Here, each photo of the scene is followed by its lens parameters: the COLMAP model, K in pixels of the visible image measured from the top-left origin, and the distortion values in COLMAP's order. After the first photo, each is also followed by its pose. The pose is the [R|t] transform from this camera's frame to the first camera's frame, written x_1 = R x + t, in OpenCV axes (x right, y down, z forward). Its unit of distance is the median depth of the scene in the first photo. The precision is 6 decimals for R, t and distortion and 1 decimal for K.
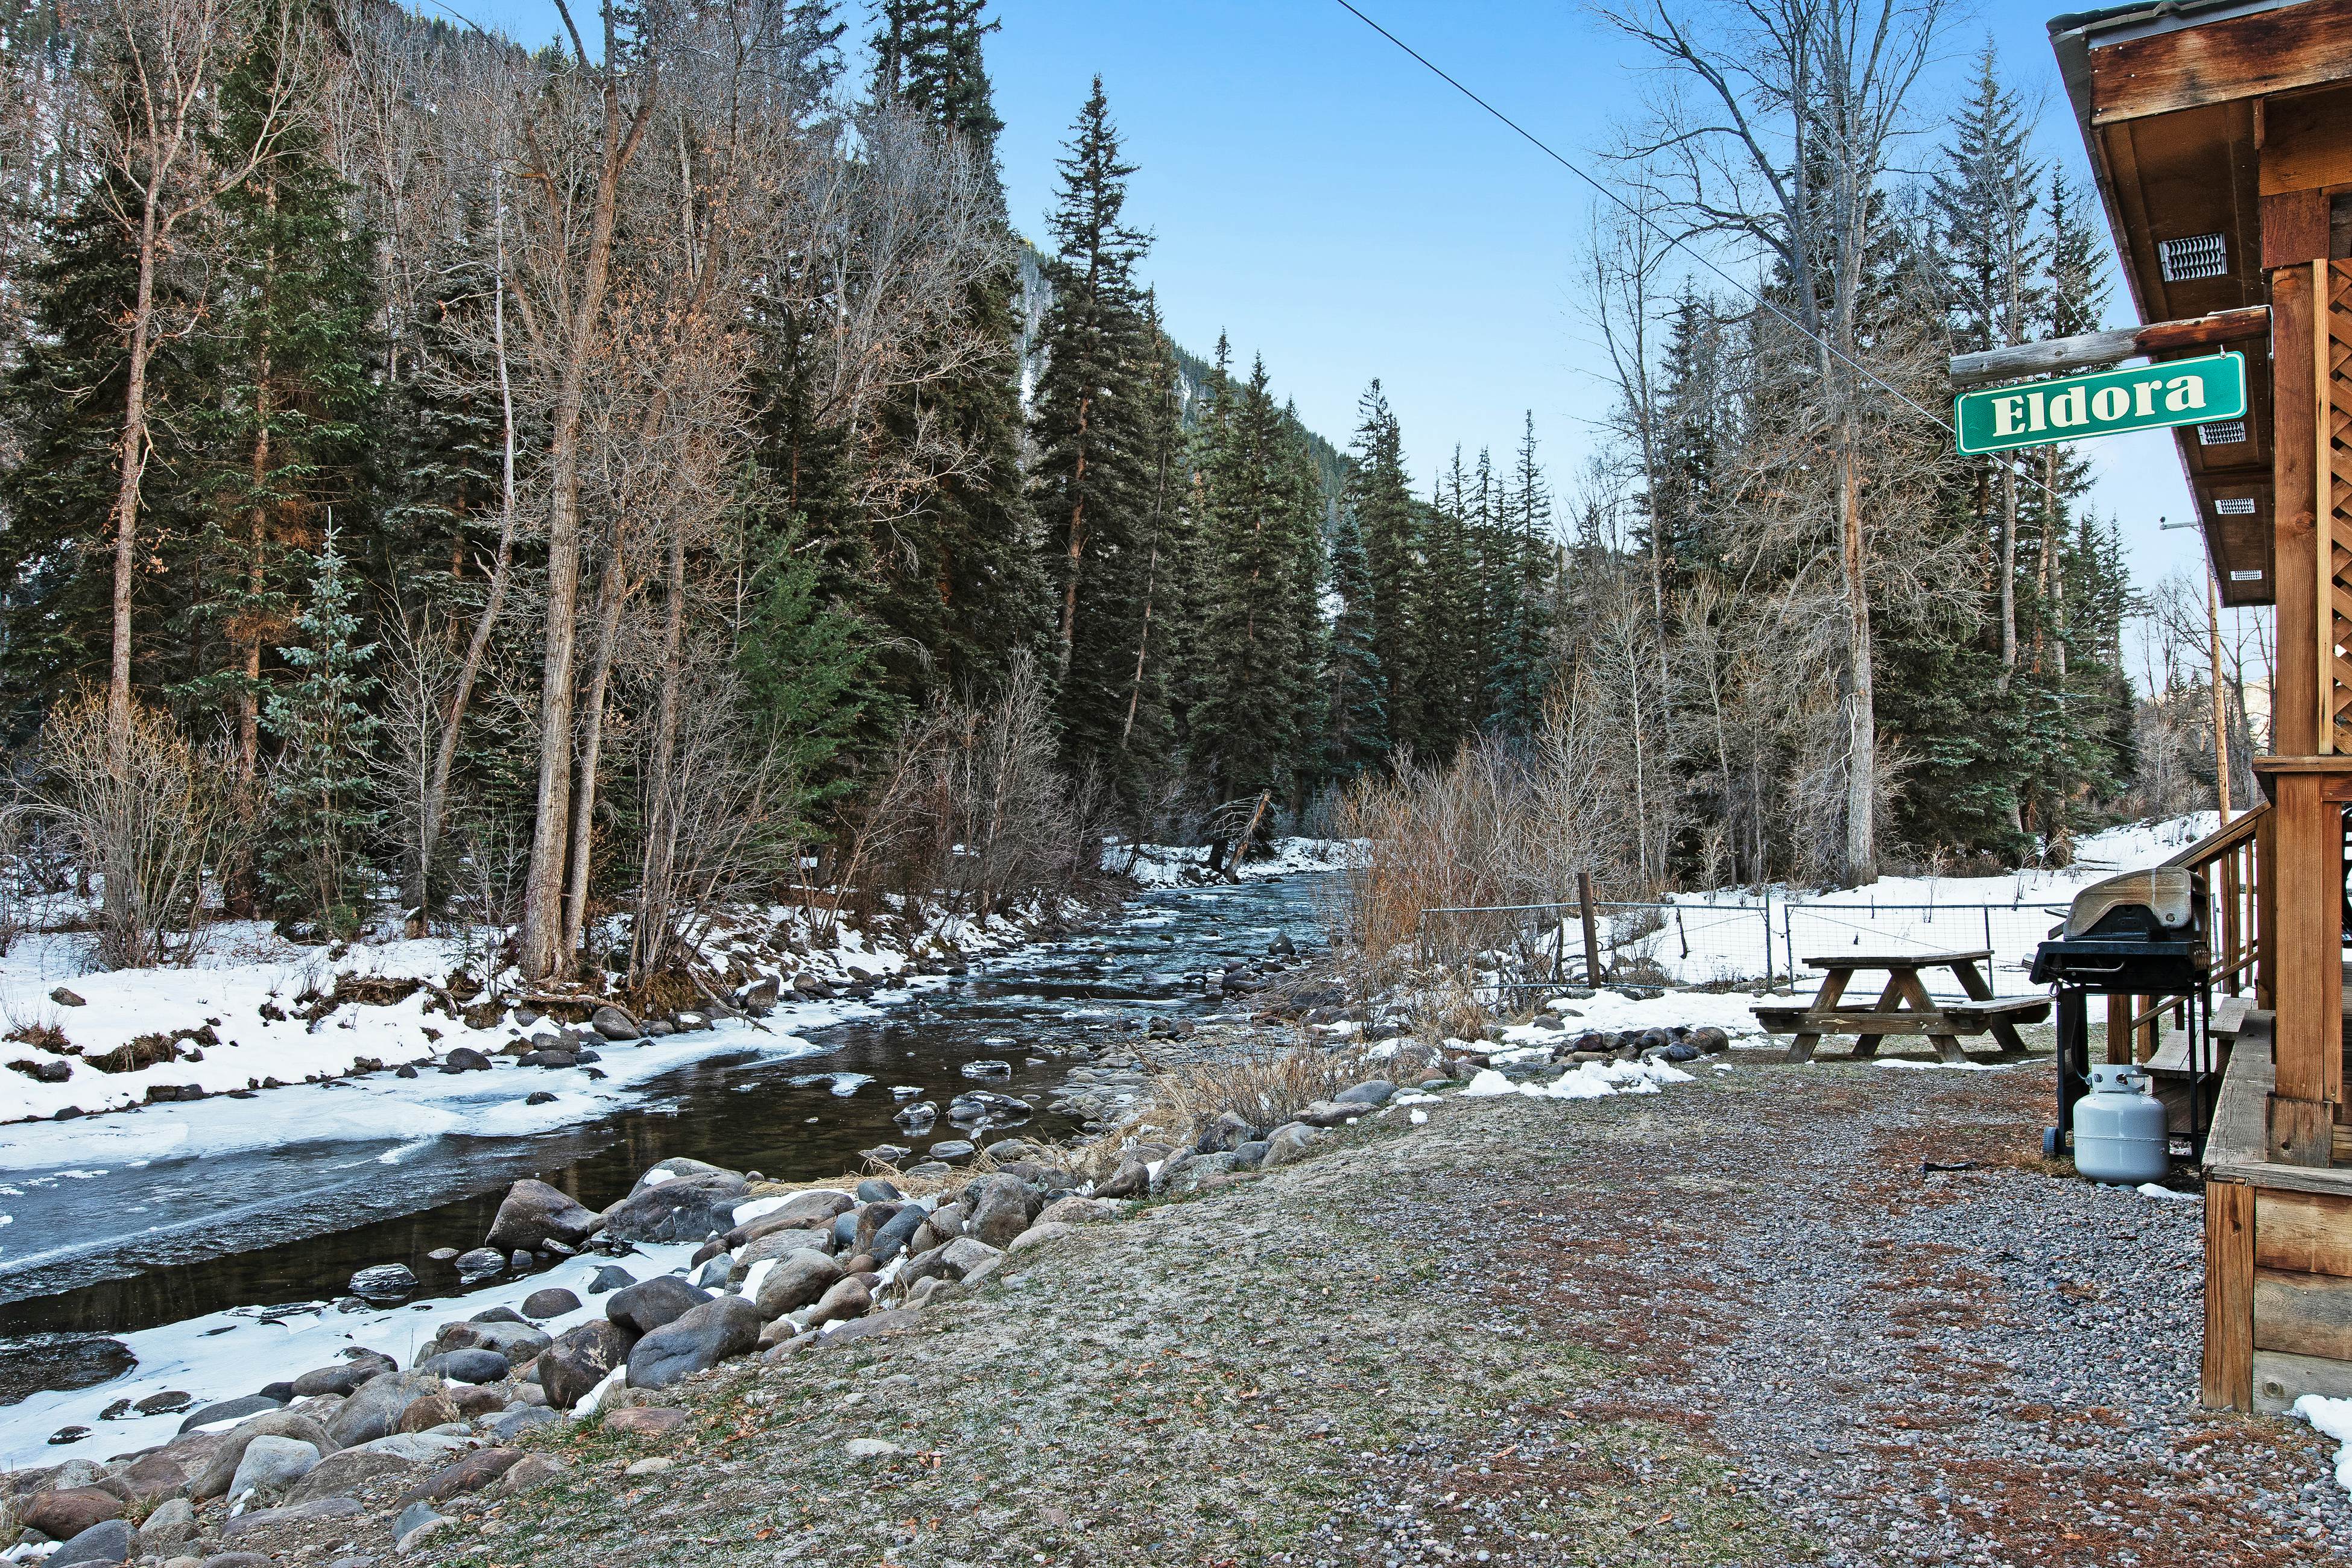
lens RADIAL K [[1692.0, 0, 1187.1], [0, 1692.0, 818.3], [0, 0, 1]] dist [-0.007094, -0.004406]
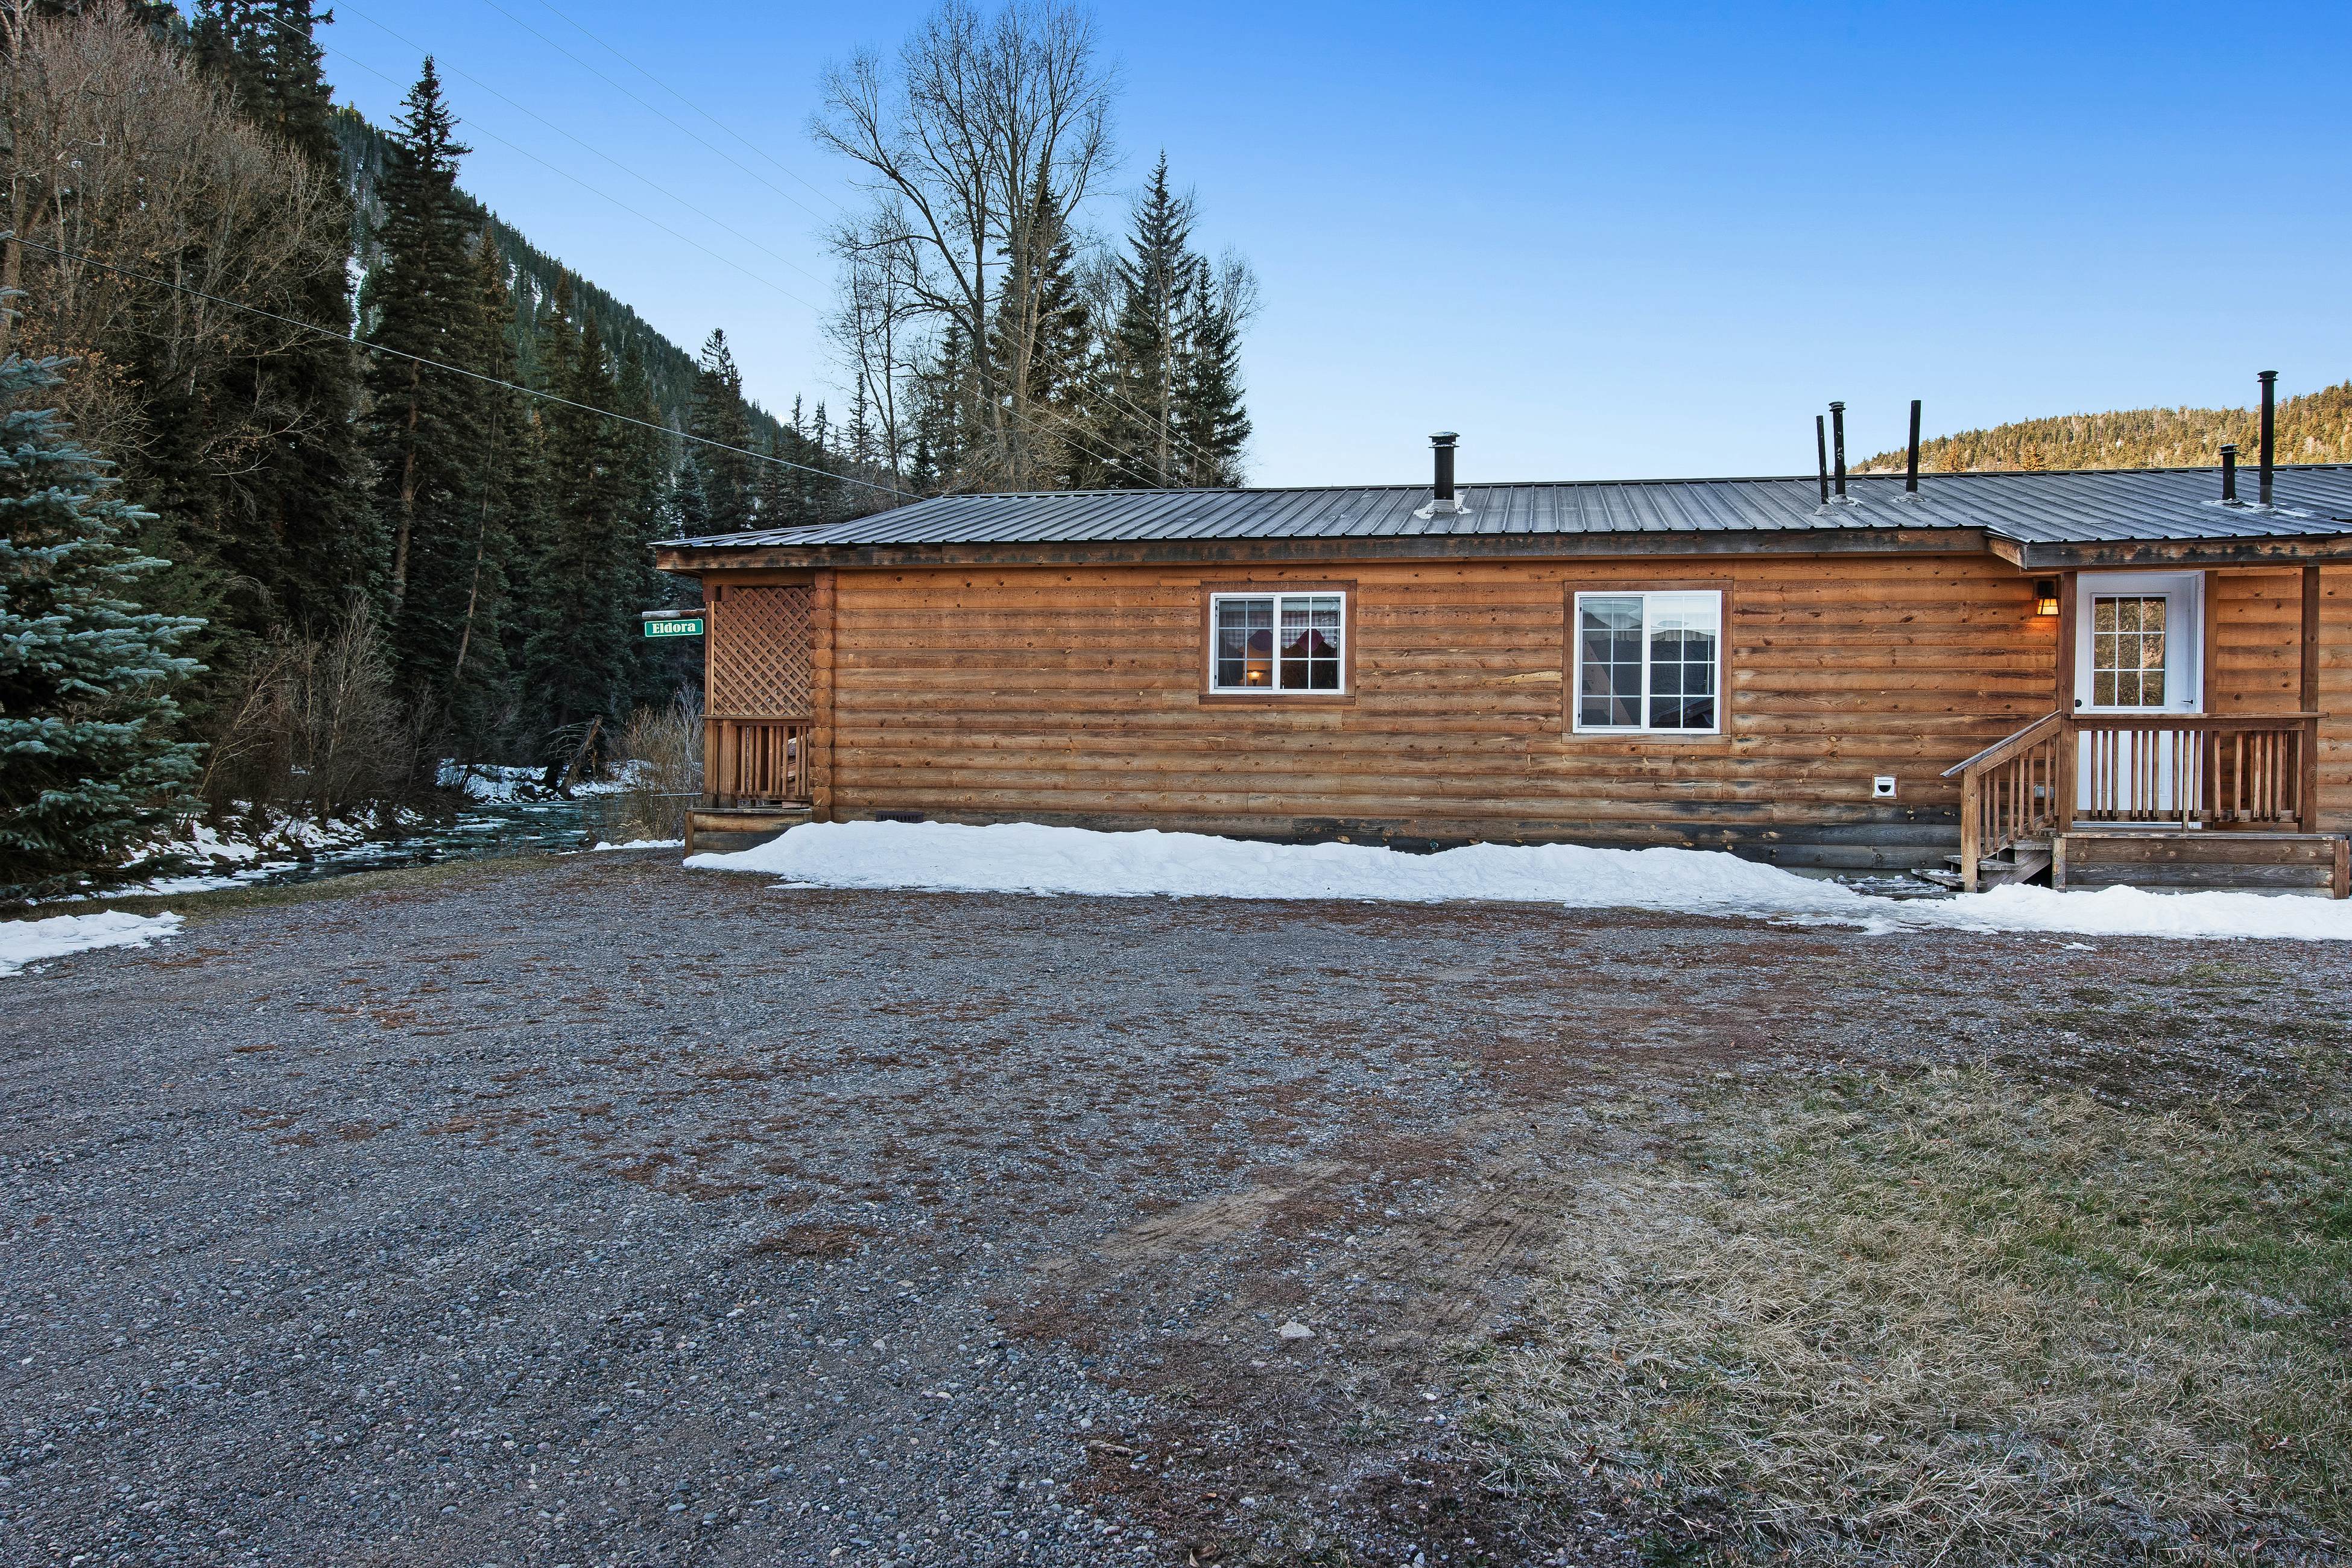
lens RADIAL K [[1692.0, 0, 1187.1], [0, 1692.0, 818.3], [0, 0, 1]] dist [-0.007094, -0.004406]
pose [[0.934589, -0.003688, 0.355711, 0.023981], [-0.011192, 0.999146, 0.039765, 0.004009], [-0.355554, -0.041145, 0.933750, -0.330043]]
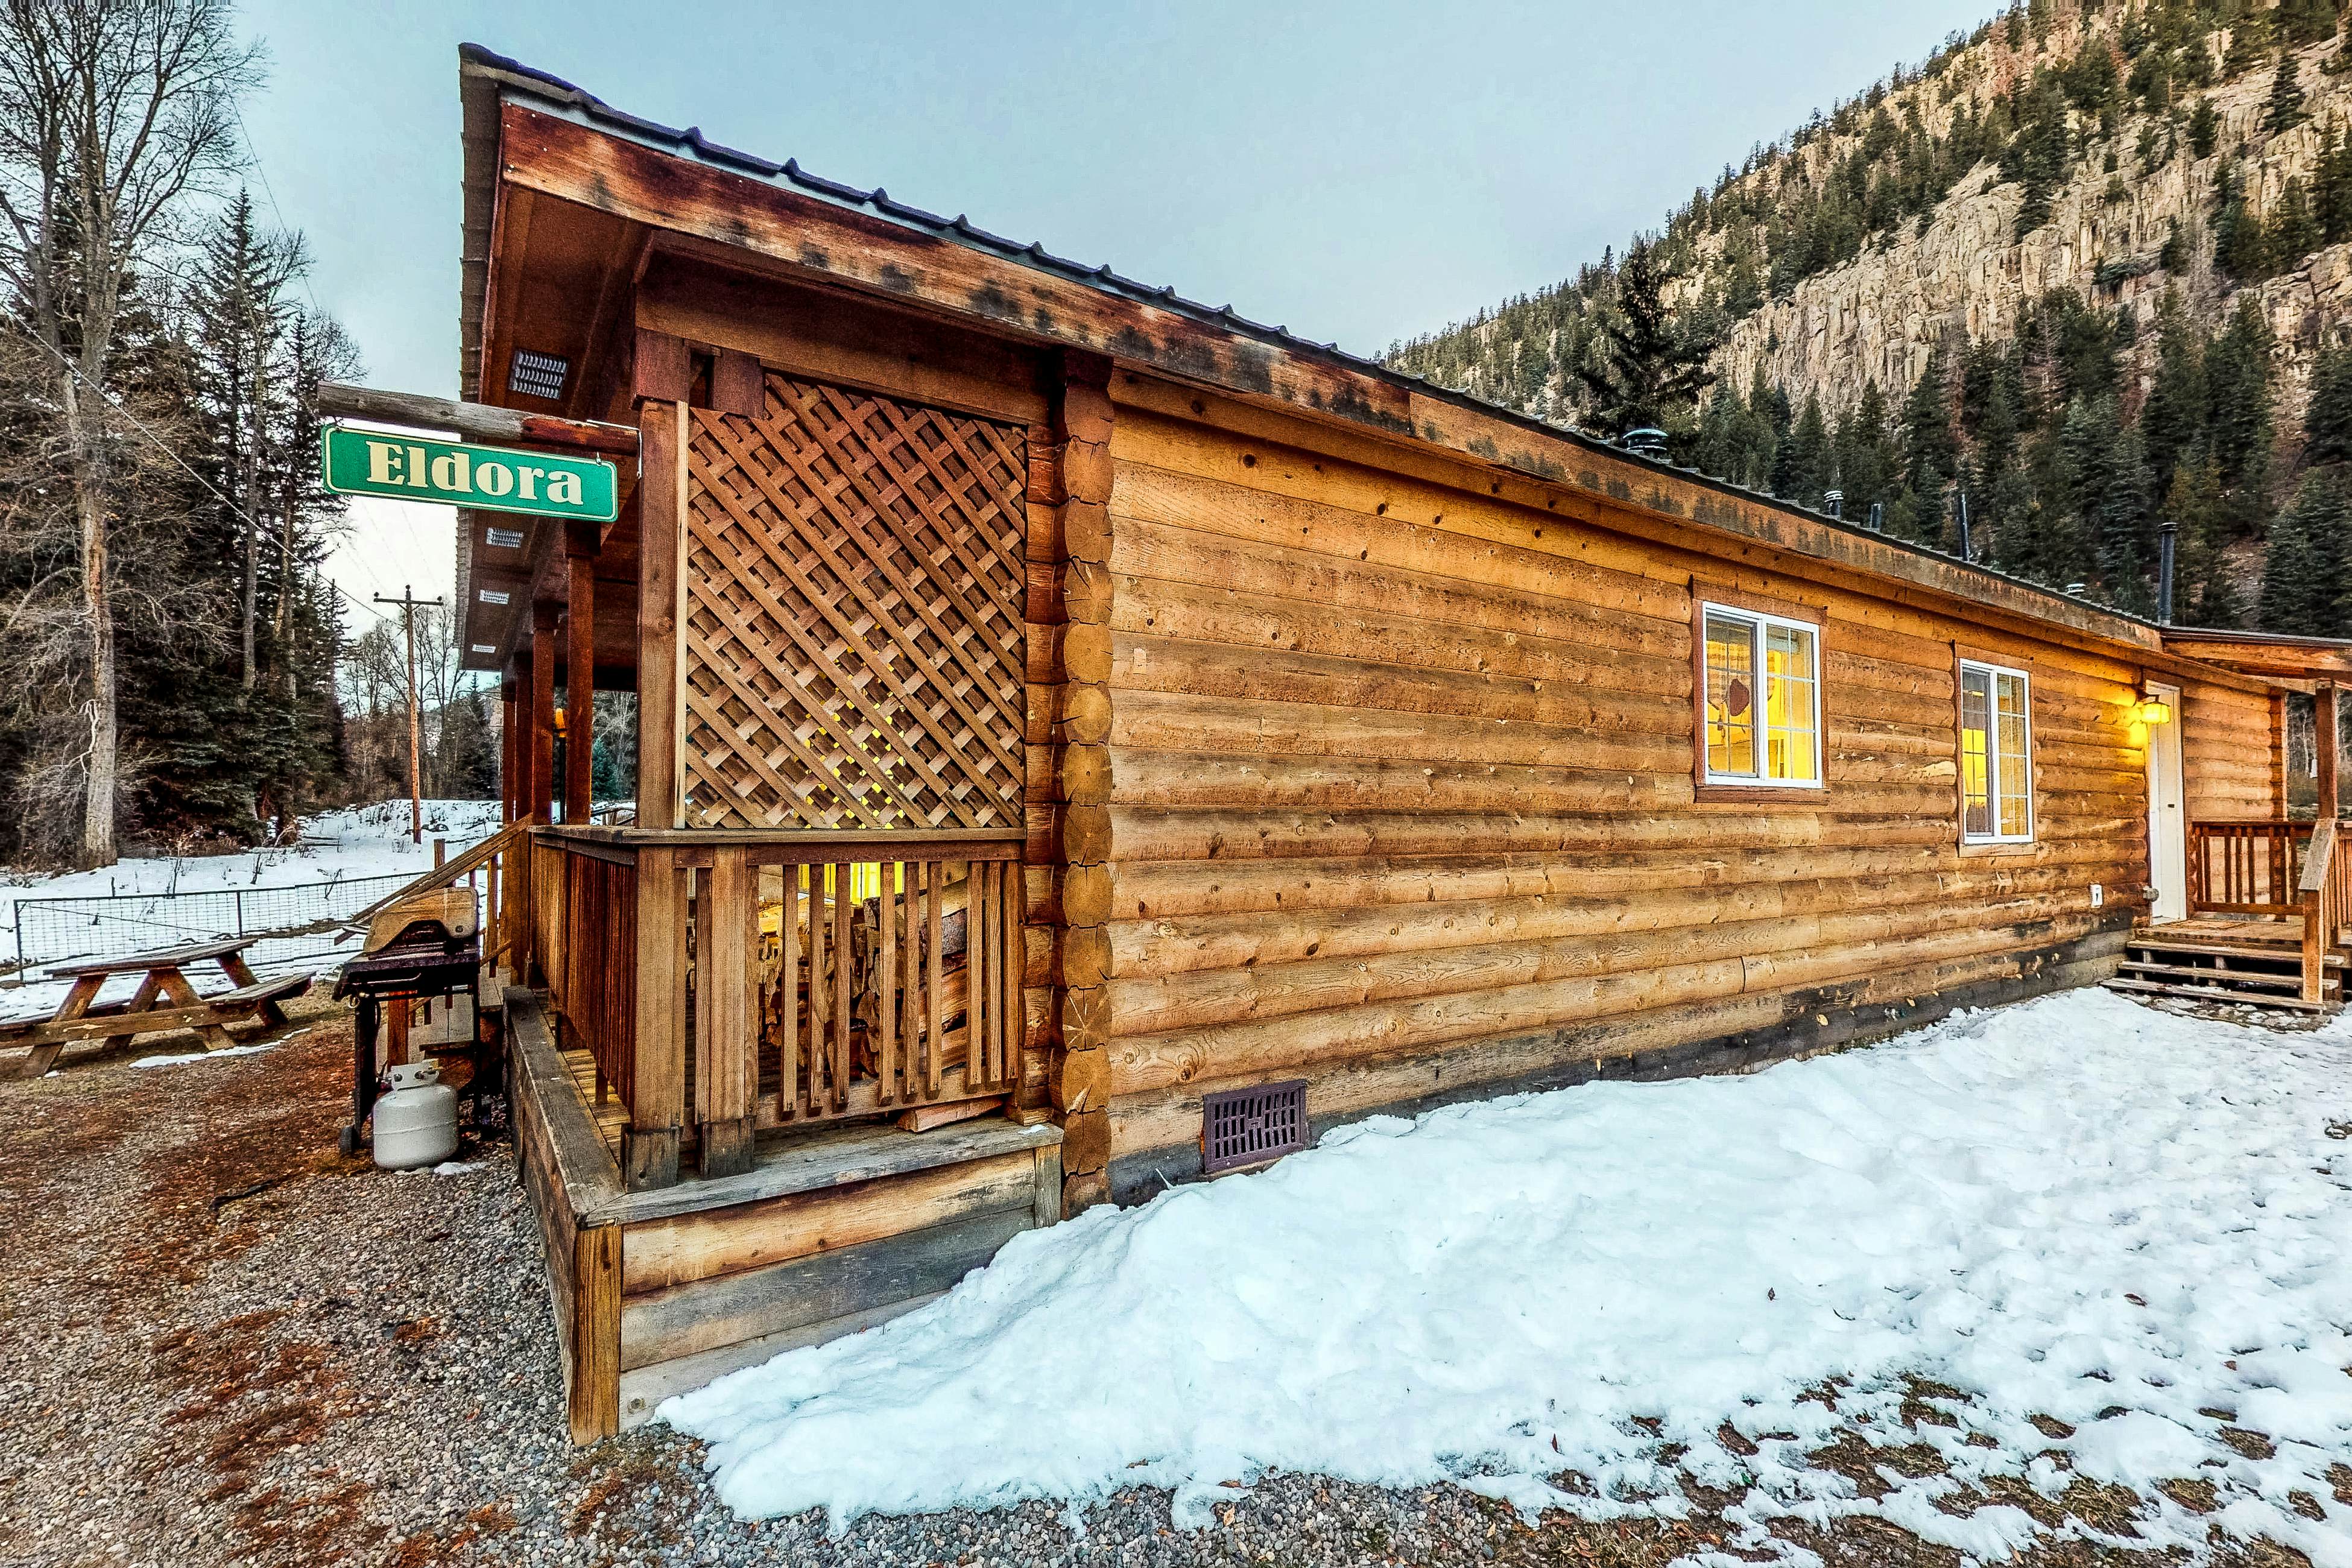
lens RADIAL K [[1113.3, 0, 1151.0], [0, 1113.3, 798.2], [0, 0, 1]] dist [0.001040, -0.004015]
pose [[0.416961, 0.015448, 0.908793, 0.010472], [-0.010254, 0.999872, -0.012291, -0.004868], [-0.908867, -0.004194, 0.417066, 0.035393]]
